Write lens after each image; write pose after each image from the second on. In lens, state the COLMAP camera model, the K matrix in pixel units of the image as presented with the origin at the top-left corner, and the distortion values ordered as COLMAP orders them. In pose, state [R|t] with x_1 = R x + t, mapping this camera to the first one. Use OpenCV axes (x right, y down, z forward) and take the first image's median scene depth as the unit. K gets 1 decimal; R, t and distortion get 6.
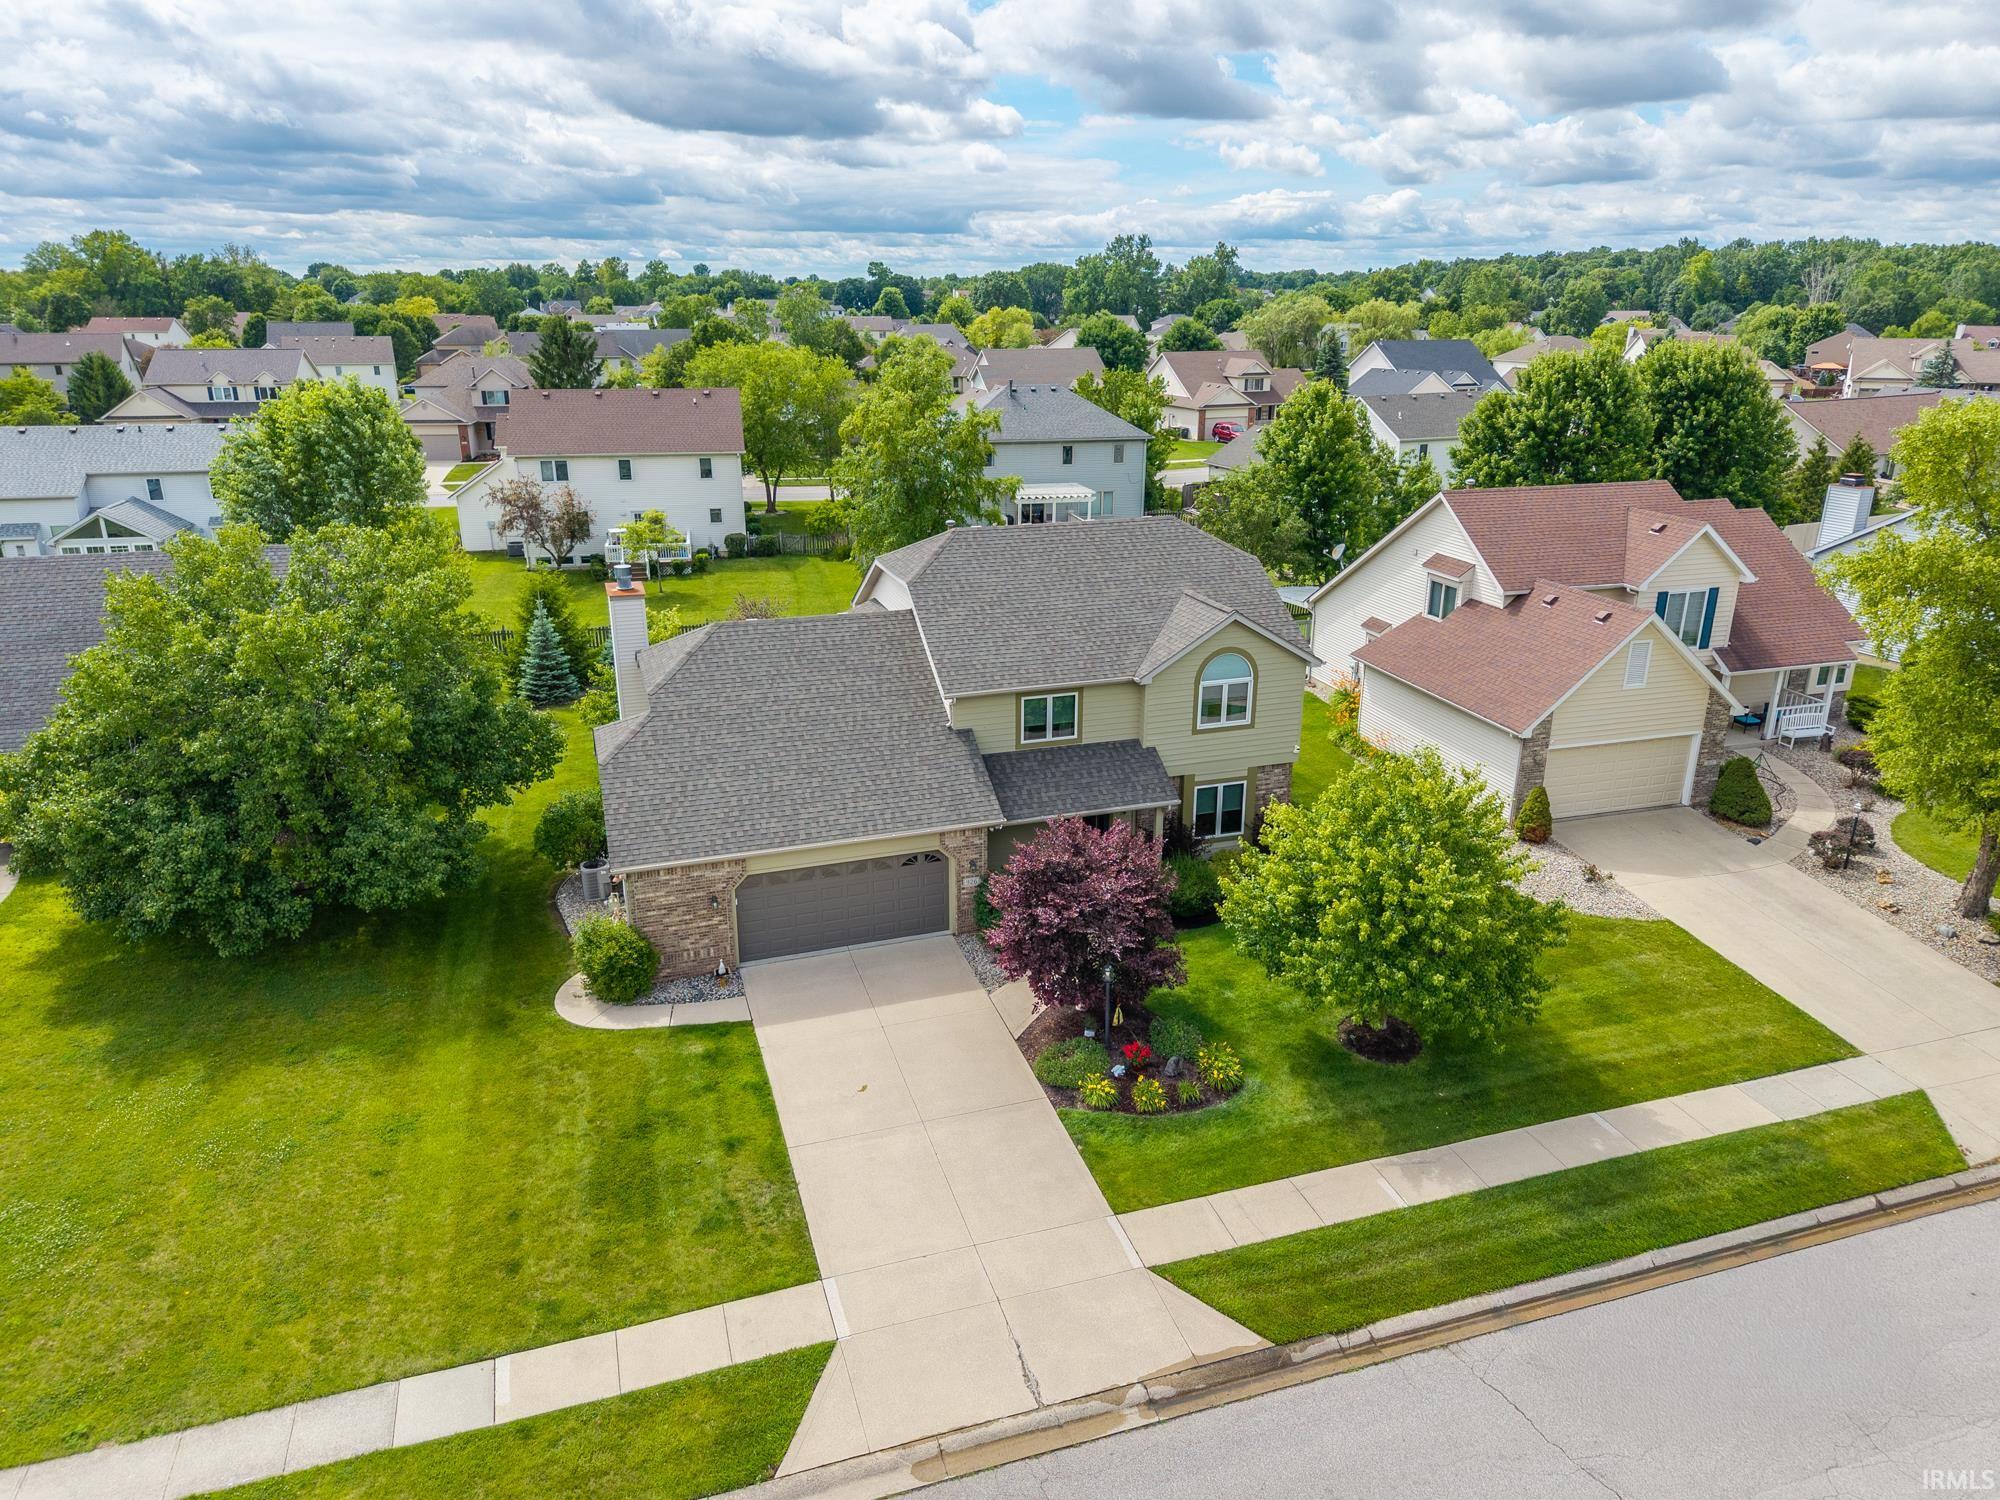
lens RADIAL K [[1324.1, 0, 998.9], [0, 1324.1, 818.4], [0, 0, 1]] dist [0.048657, -0.017251]
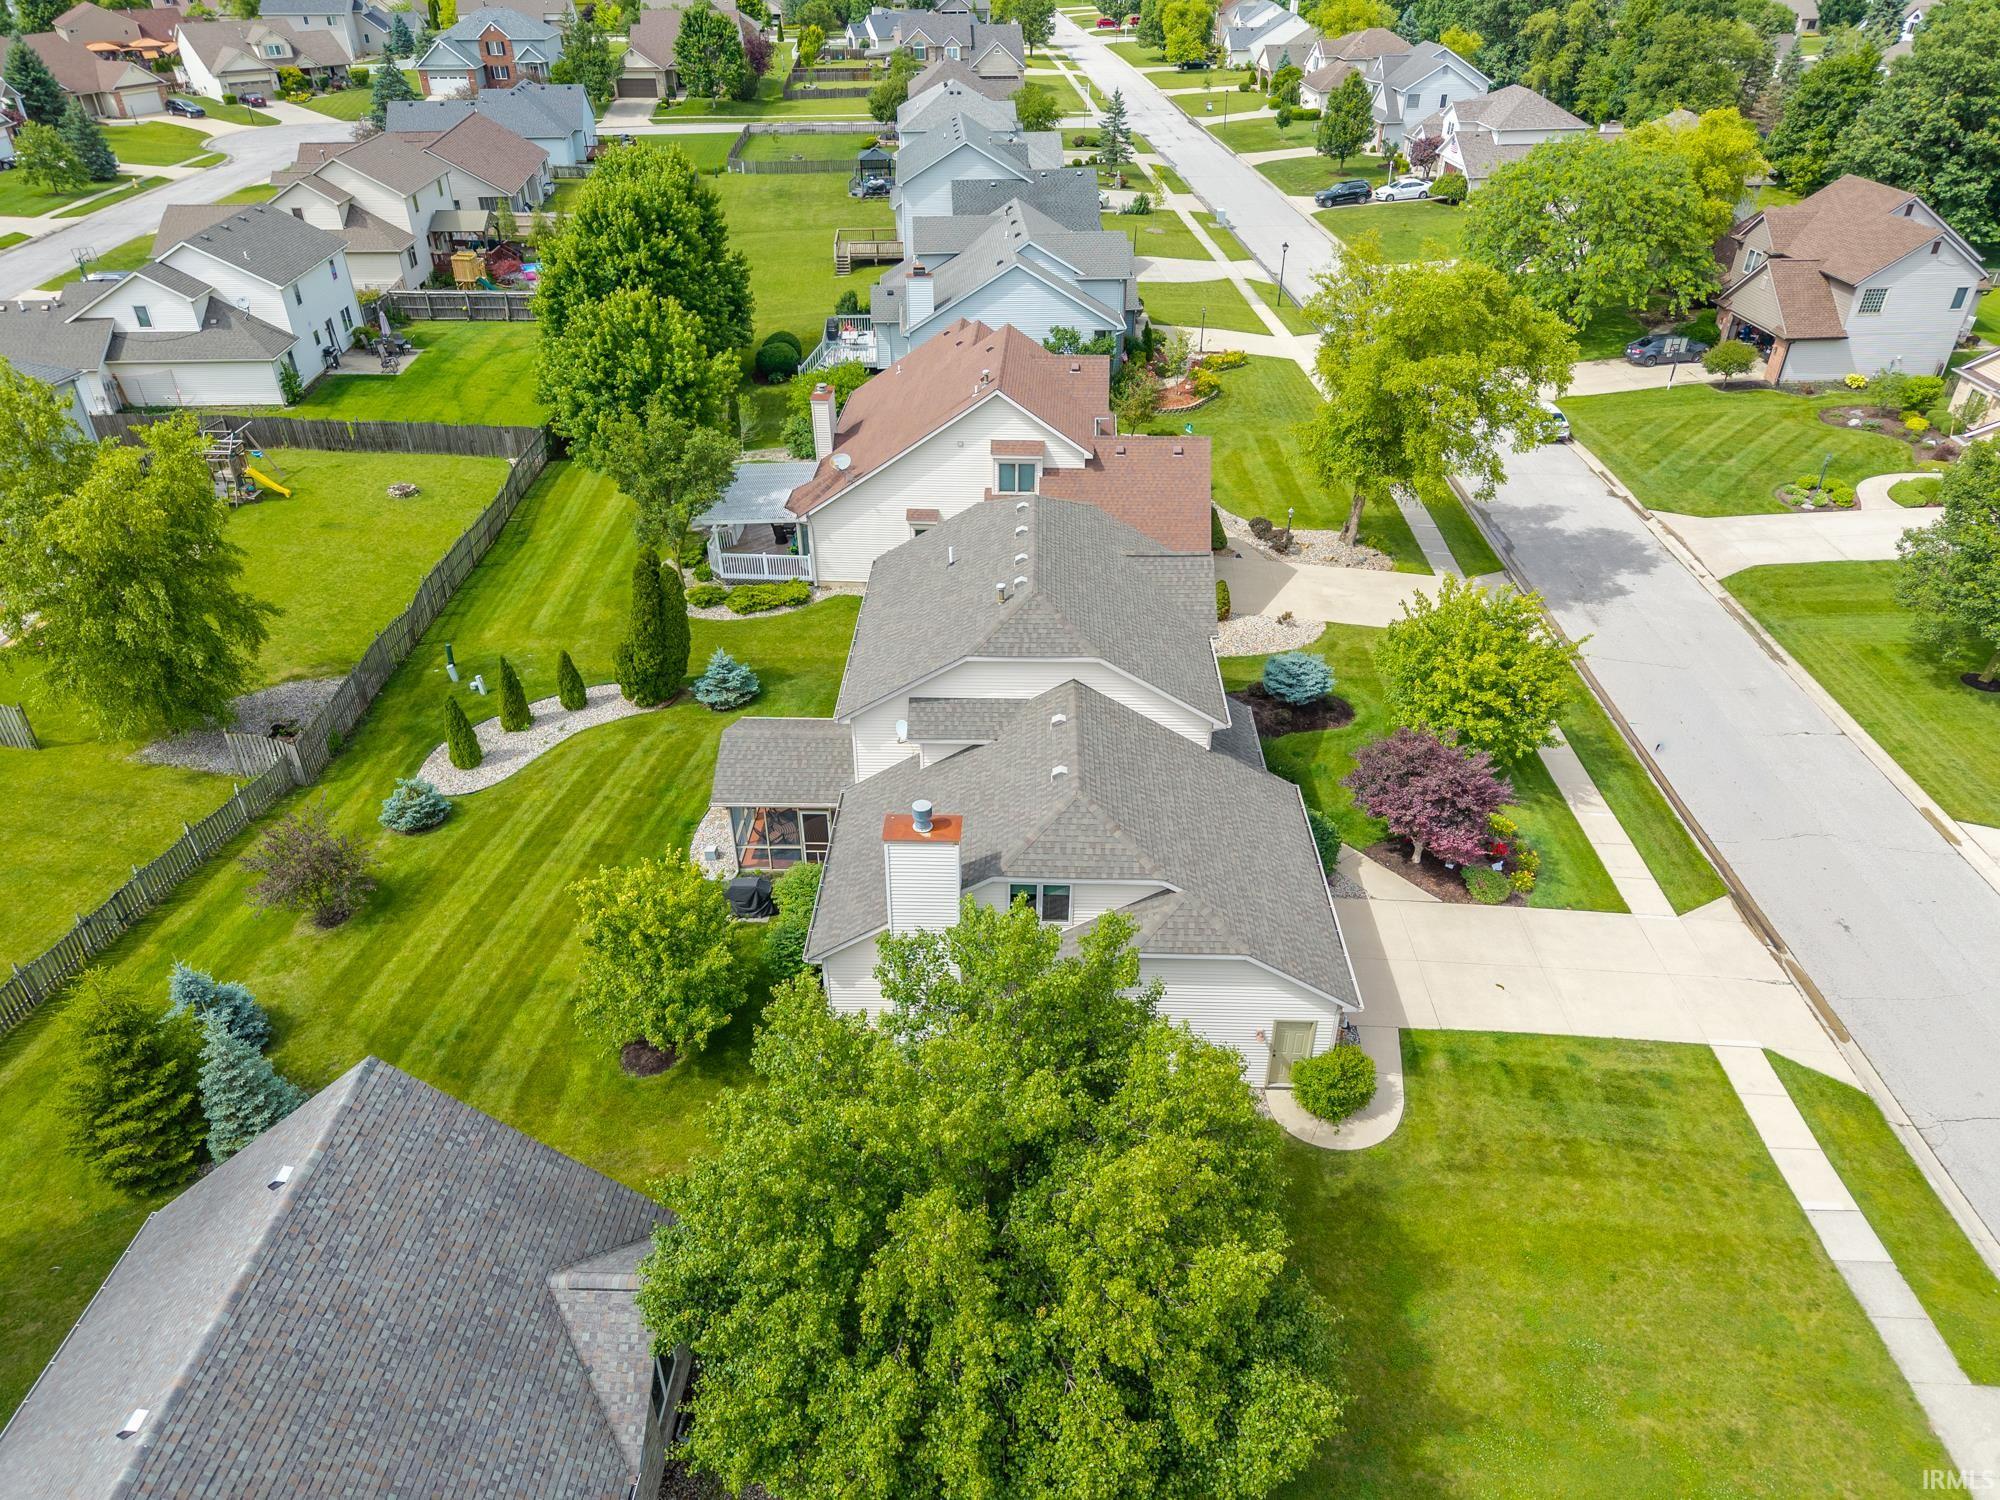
lens RADIAL K [[1329.7, 0, 1000.0], [0, 1329.7, 750.0], [0, 0, 1]] dist [0.052264, -0.035006]
pose [[0.330029, -0.517412, 0.789535, -0.507699], [0.343105, 0.844944, 0.410304, -0.304536], [-0.879409, 0.135481, 0.456383, 0.328884]]
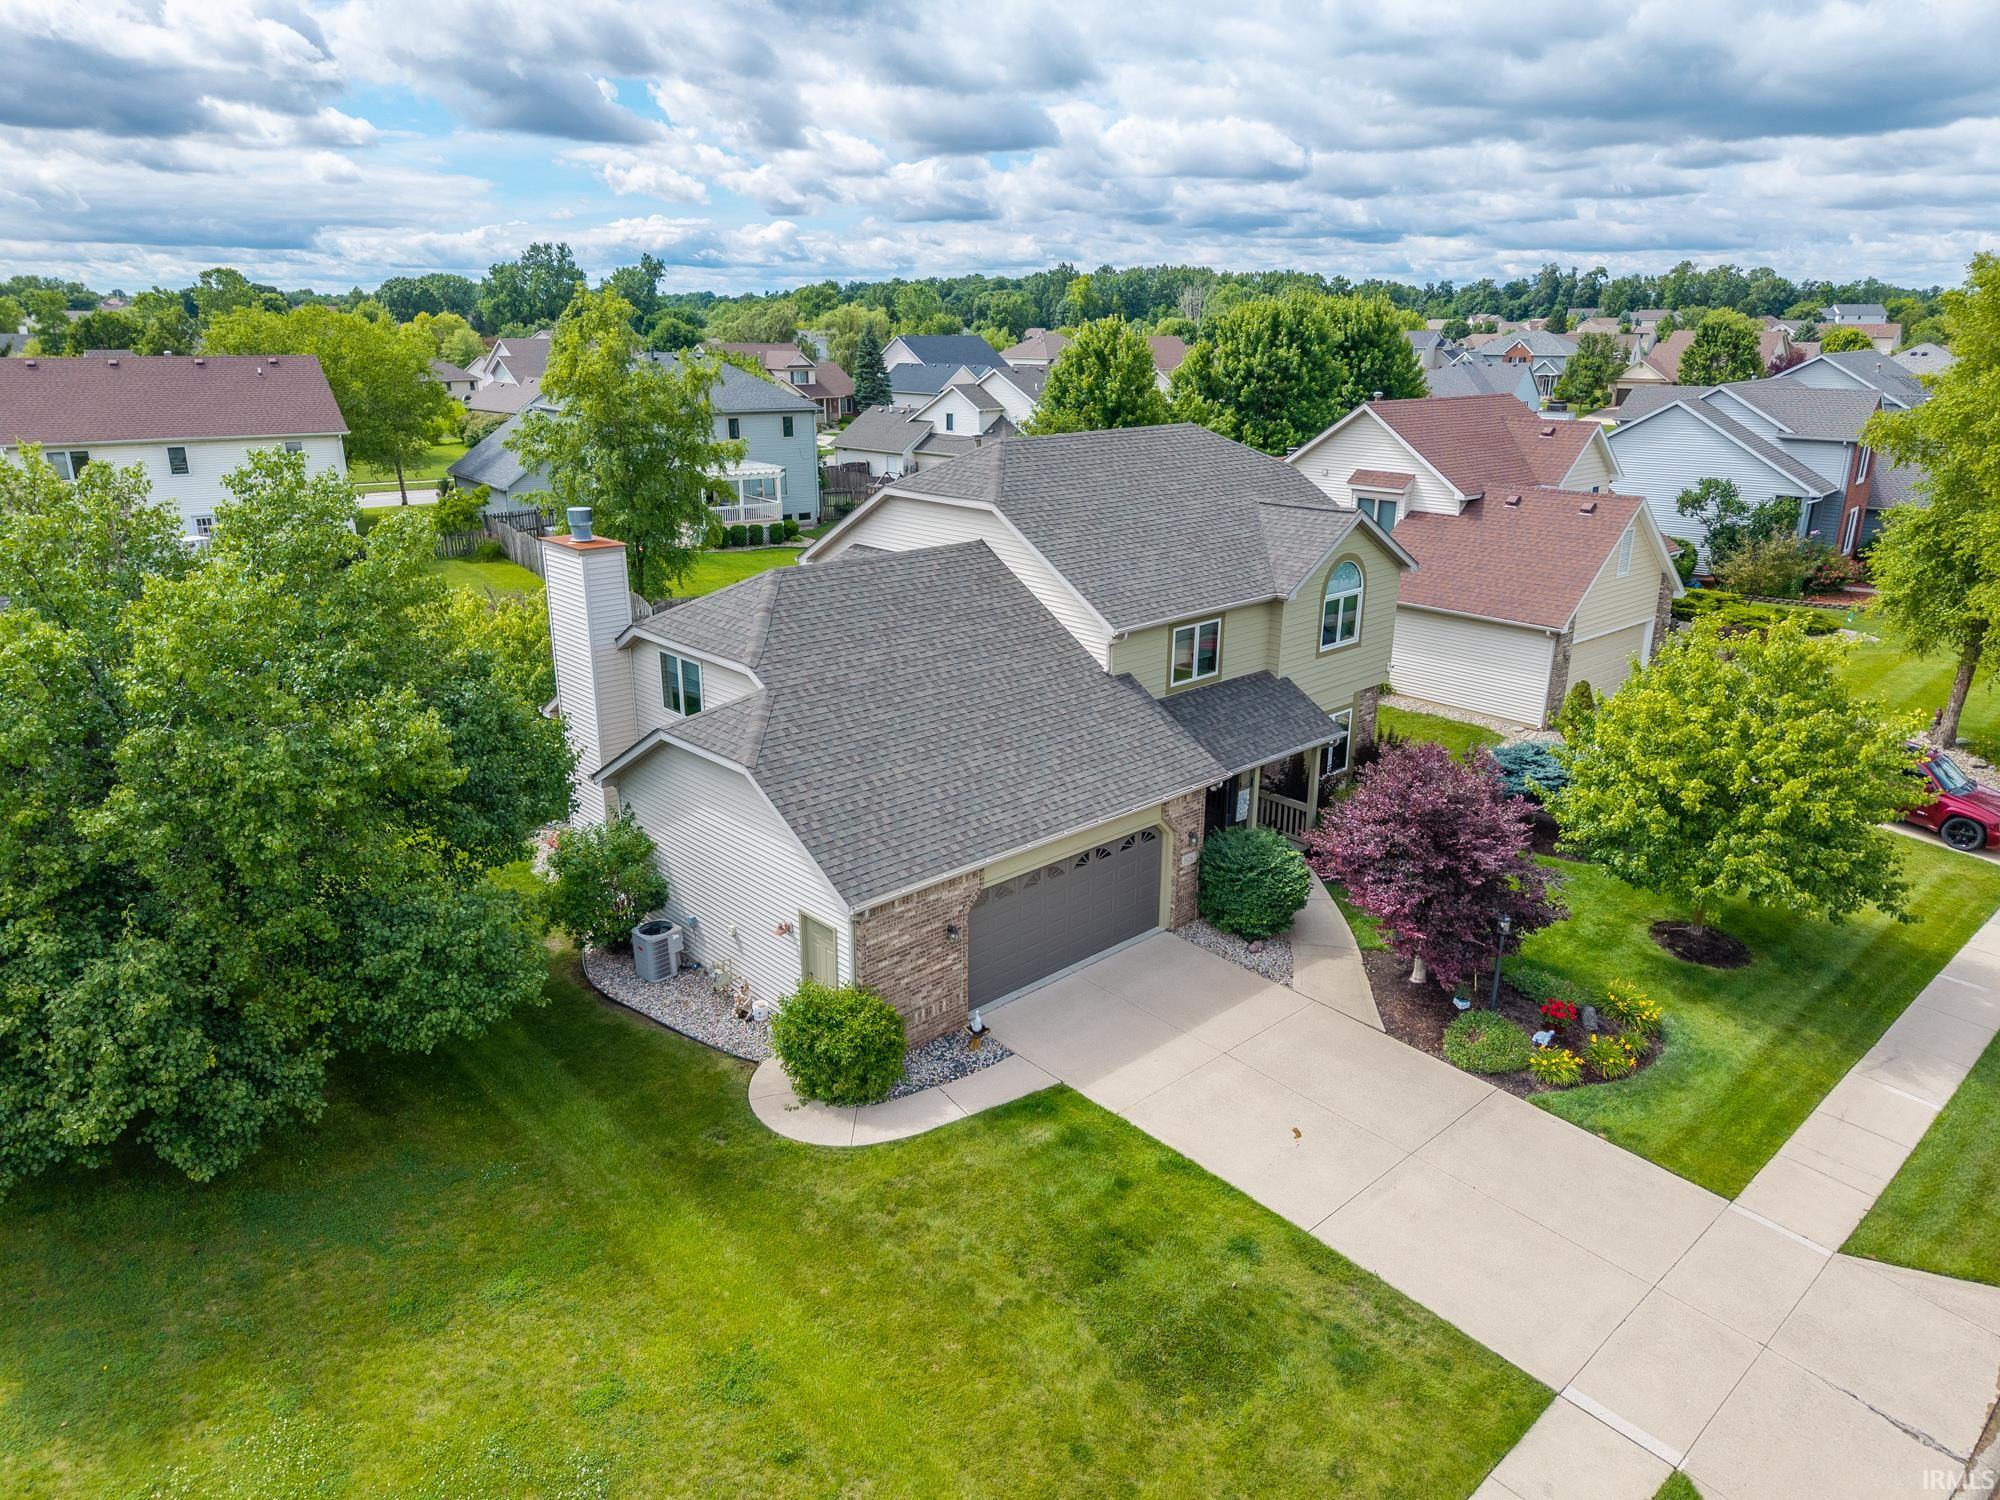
lens RADIAL K [[1323.6, 0, 1000.0], [0, 1323.6, 750.0], [0, 0, 1]] dist [0.037522, -0.021936]
pose [[0.909433, -0.125783, 0.396372, -0.216641], [0.149464, 0.988333, -0.029297, -0.004750], [-0.388063, 0.085887, 0.917622, 0.152517]]
